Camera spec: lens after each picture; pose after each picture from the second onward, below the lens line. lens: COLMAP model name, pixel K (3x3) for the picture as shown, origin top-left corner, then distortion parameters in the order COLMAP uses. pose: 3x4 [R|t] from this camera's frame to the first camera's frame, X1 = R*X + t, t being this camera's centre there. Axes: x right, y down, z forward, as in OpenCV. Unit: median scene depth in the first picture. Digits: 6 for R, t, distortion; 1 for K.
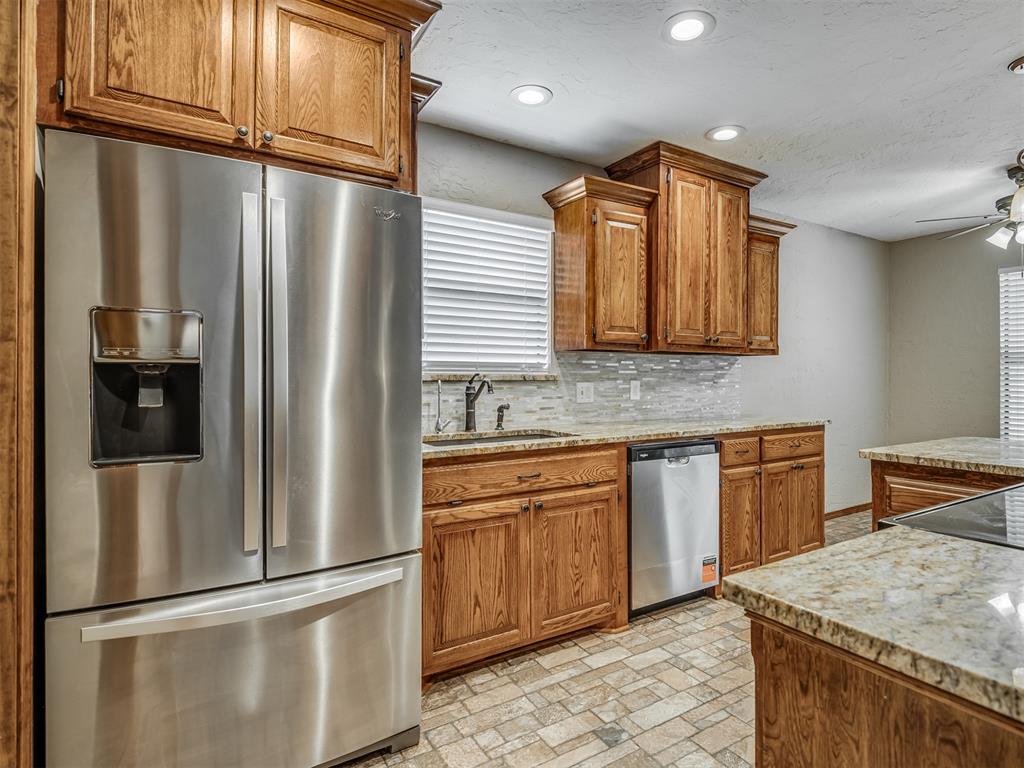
lens RADIAL K [[534.7, 0, 510.9], [0, 534.7, 379.6], [0, 0, 1]] dist [0.001173, -0.000426]
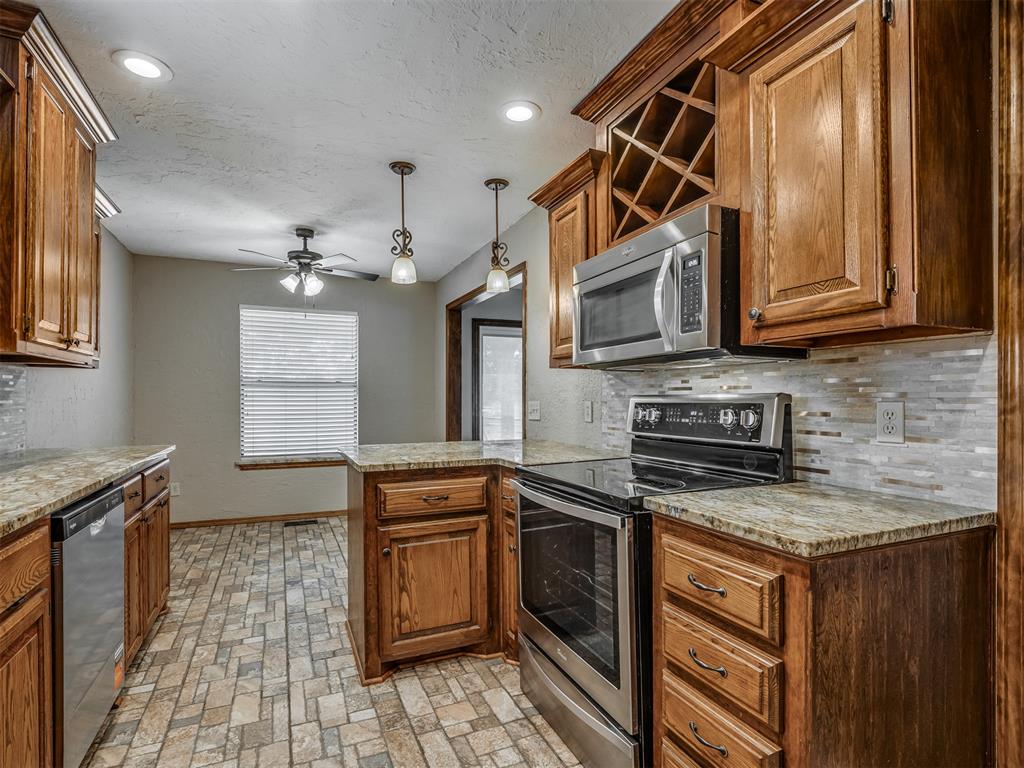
lens RADIAL K [[534.7, 0, 524.5], [0, 534.7, 398.7], [0, 0, 1]] dist [0.001173, -0.000426]
pose [[0.127599, -0.001554, 0.991825, -0.418307], [0.003671, 0.999993, 0.001095, -0.000818], [-0.991819, 0.003502, 0.127604, 0.610270]]
